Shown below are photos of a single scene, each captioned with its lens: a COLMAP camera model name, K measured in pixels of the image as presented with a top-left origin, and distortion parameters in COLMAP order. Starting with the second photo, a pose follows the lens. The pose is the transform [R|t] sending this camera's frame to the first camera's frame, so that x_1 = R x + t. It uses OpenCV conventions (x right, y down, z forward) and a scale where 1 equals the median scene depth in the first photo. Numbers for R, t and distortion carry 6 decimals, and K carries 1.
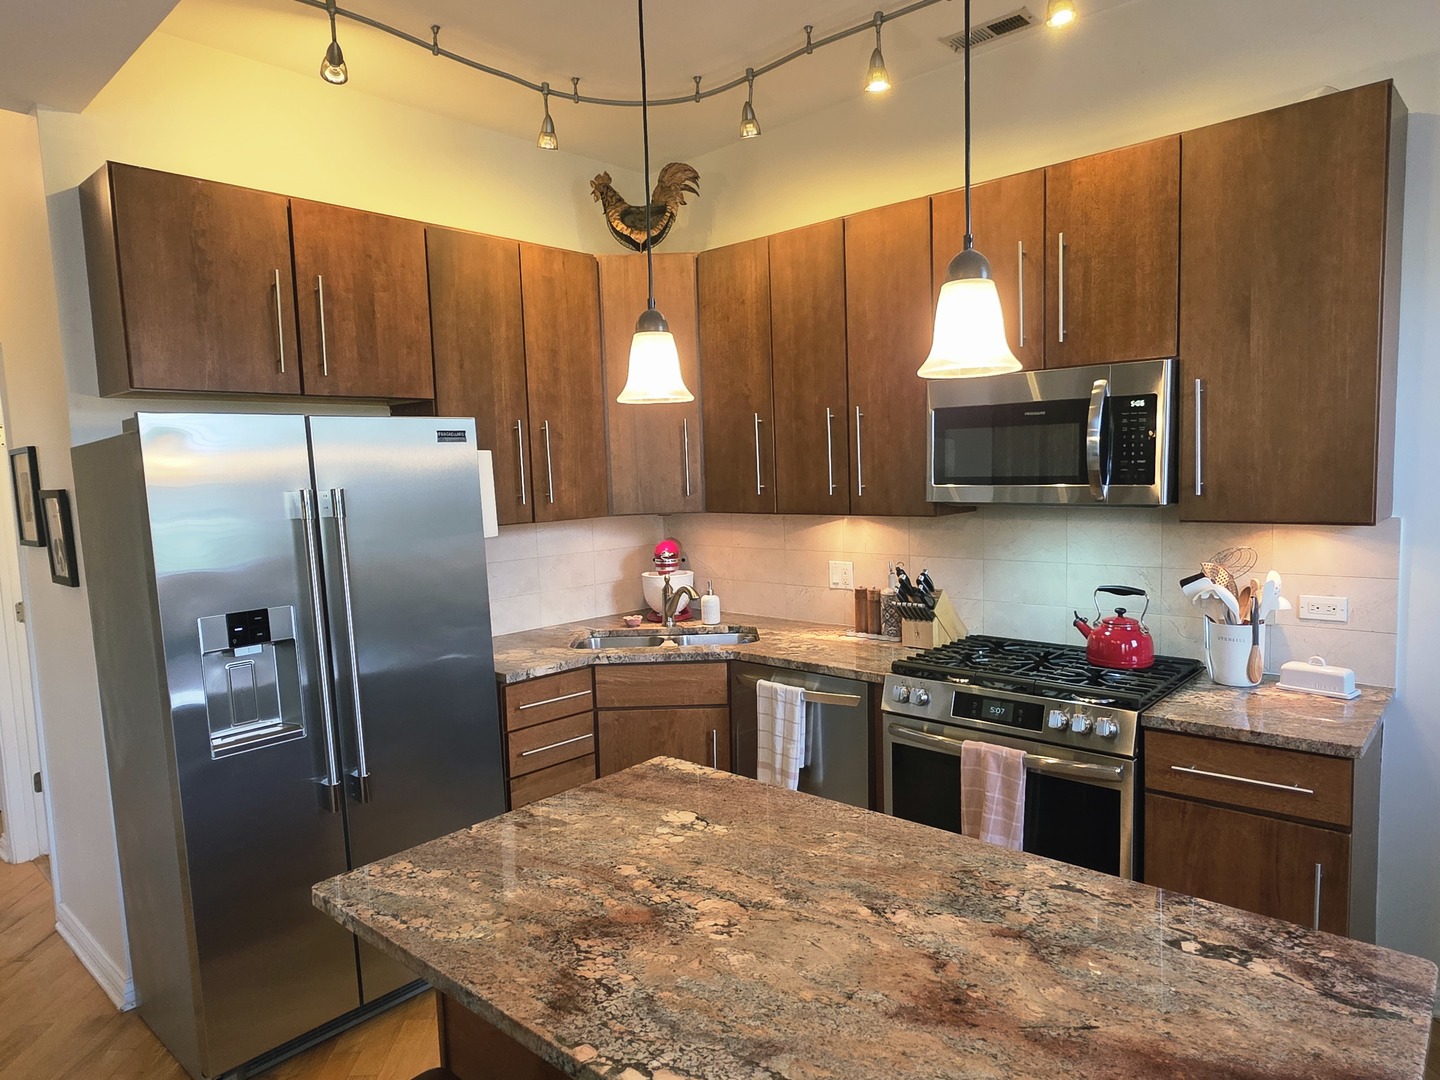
lens RADIAL K [[897.5, 0, 728.0], [0, 897.5, 544.6], [0, 0, 1]] dist [0.009394, -0.002528]
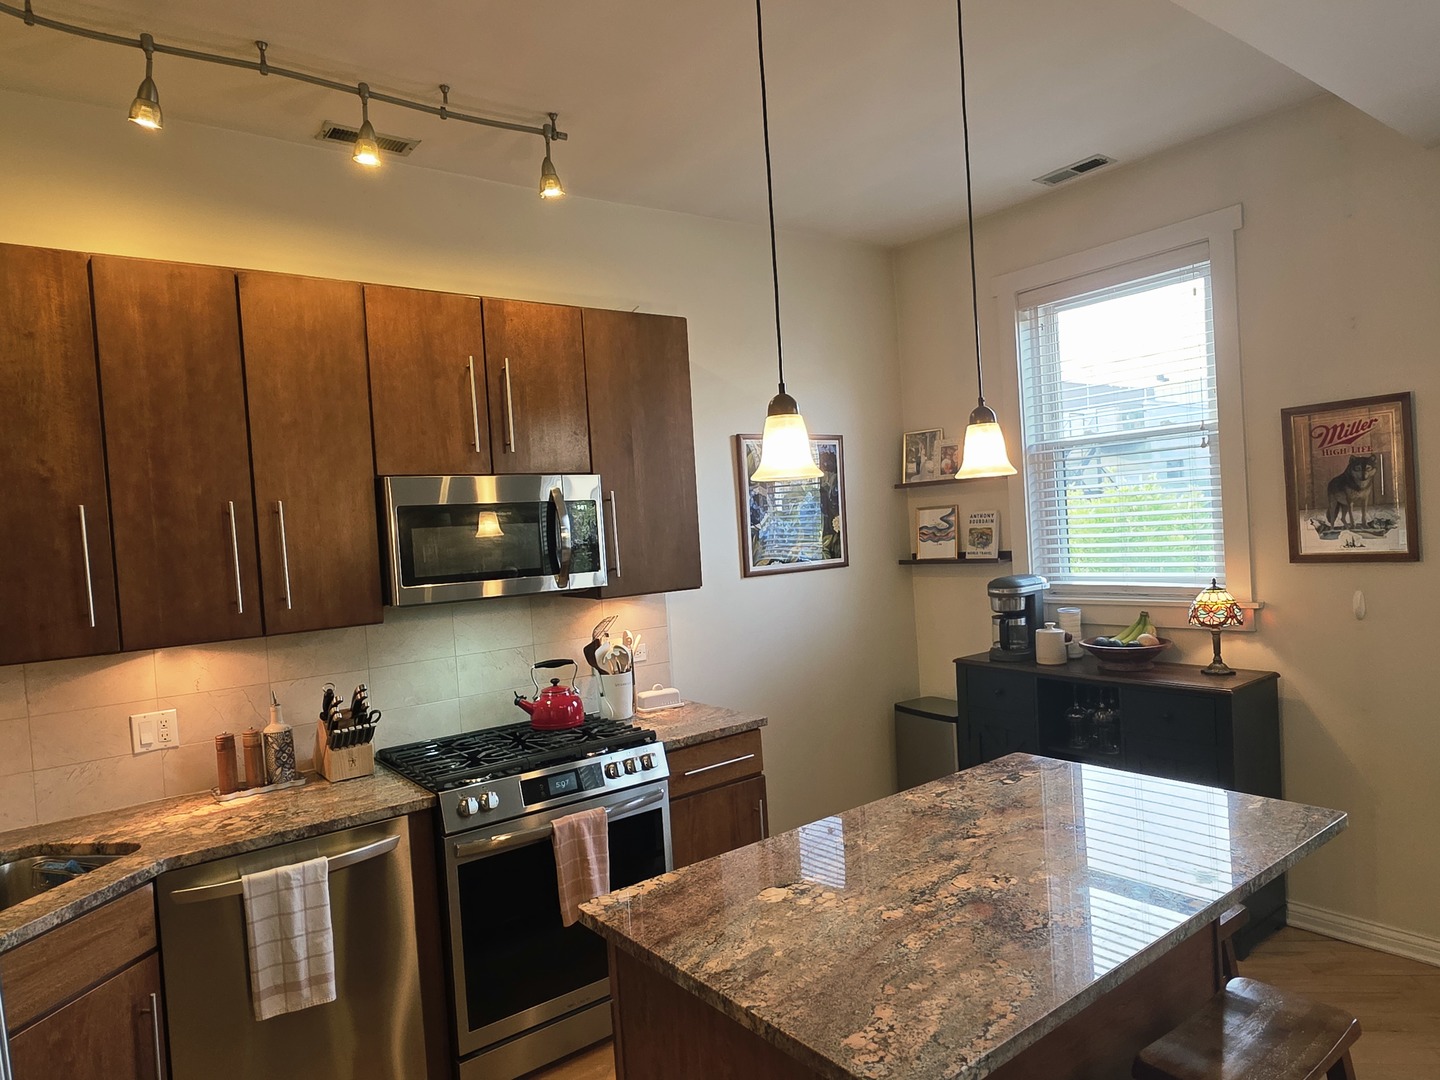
lens RADIAL K [[897.5, 0, 727.4], [0, 897.5, 543.2], [0, 0, 1]] dist [0.009394, -0.002528]
pose [[0.195149, 0.001261, 0.980773, -0.686621], [0.144725, 0.989015, -0.030068, -0.037826], [-0.970037, 0.147810, 0.192823, 0.532746]]
